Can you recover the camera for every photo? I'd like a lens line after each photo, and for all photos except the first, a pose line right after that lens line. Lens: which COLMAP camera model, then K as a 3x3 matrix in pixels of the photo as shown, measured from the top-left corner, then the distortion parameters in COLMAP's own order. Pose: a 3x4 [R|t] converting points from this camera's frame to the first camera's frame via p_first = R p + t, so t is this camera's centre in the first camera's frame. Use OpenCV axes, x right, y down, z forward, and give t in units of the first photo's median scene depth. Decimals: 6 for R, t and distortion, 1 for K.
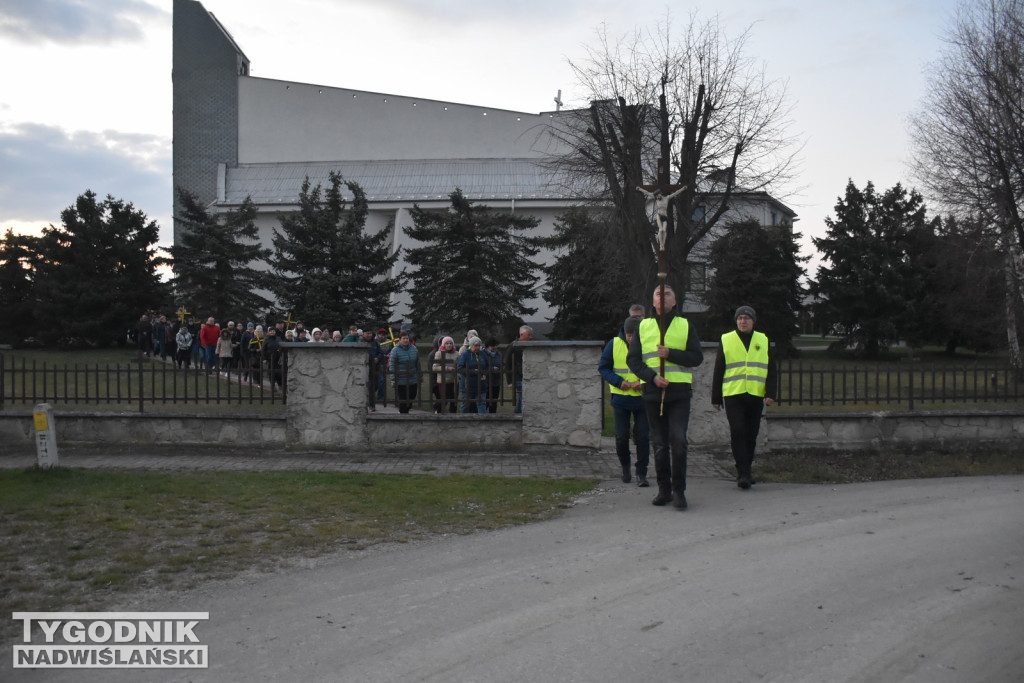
lens RADIAL K [[776.0, 0, 511.7], [0, 776.0, 344.9], [0, 0, 1]] dist [-0.147320, 0.125008]
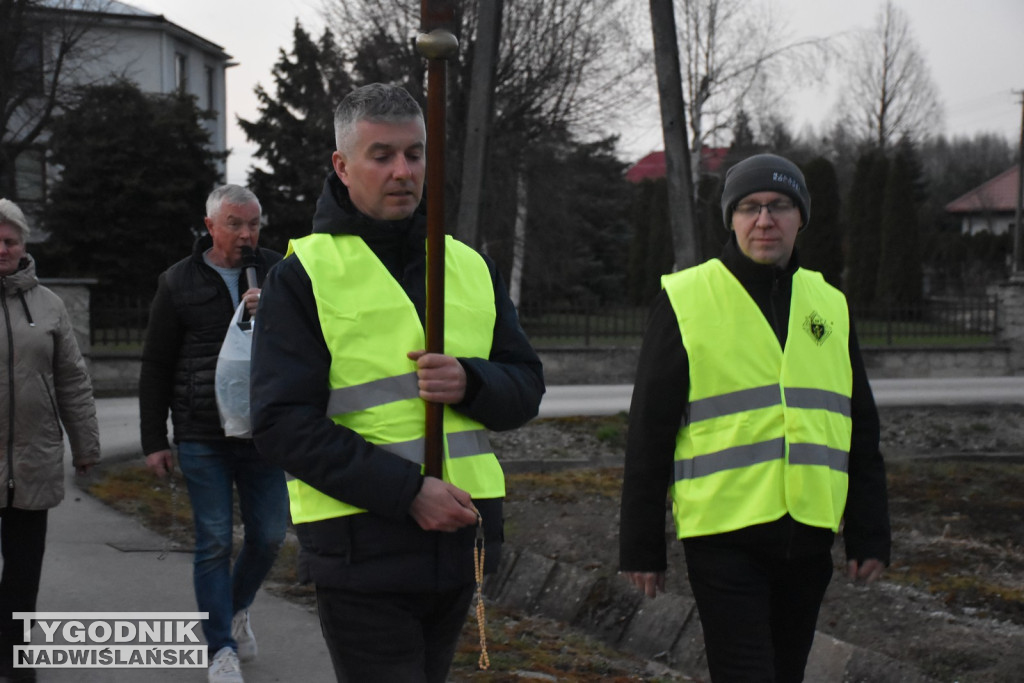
lens RADIAL K [[2038.2, 0, 505.2], [0, 2038.2, 341.6], [0, 0, 1]] dist [0.439312, 0.366402]
pose [[0.898883, -0.007276, 0.438127, -0.110184], [0.004622, 0.999964, 0.007123, 0.018994], [-0.438163, -0.004378, 0.898885, -0.509913]]
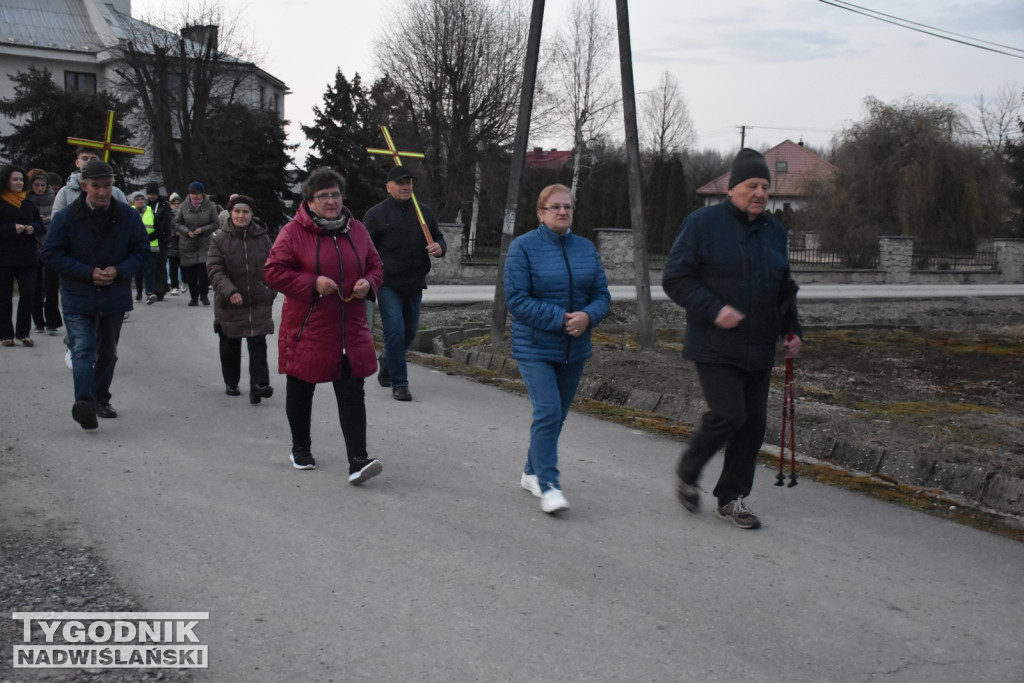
lens RADIAL K [[1224.4, 0, 500.1], [0, 1224.4, 344.8], [0, 0, 1]] dist [0.032780, 0.329074]
pose [[0.867071, -0.018423, 0.497845, -0.177200], [-0.019882, 0.997240, 0.071530, 0.023267], [-0.497789, -0.071920, 0.864311, -0.524972]]
